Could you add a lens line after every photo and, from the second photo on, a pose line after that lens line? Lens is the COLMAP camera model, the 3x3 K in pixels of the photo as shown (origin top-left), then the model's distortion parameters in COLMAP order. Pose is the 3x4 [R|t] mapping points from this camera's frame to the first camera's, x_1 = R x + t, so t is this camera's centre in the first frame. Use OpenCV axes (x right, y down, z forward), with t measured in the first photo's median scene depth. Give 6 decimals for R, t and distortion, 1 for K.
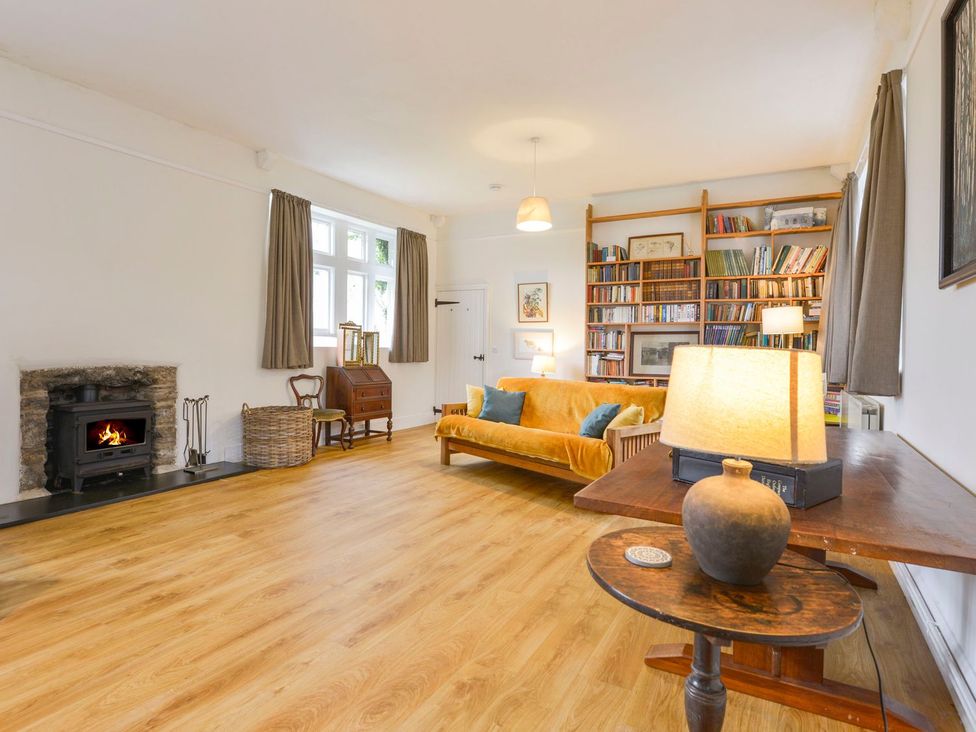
lens RADIAL K [[551.0, 0, 487.2], [0, 551.0, 357.4], [0, 0, 1]] dist [-0.004417, -0.000248]
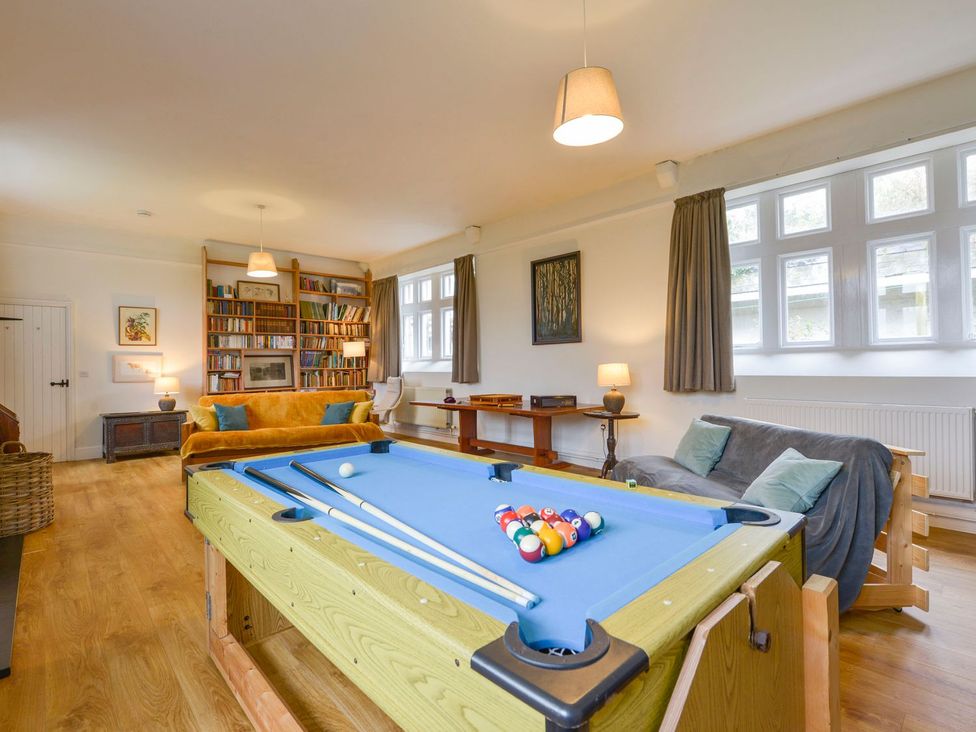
lens RADIAL K [[476.2, 0, 488.4], [0, 476.2, 363.2], [0, 0, 1]] dist [-0.003159, -0.000050]
pose [[0.304008, -0.013167, 0.952579, -0.611962], [0.039616, 0.999214, 0.001168, -0.006861], [-0.951845, 0.037382, 0.304291, 0.126449]]
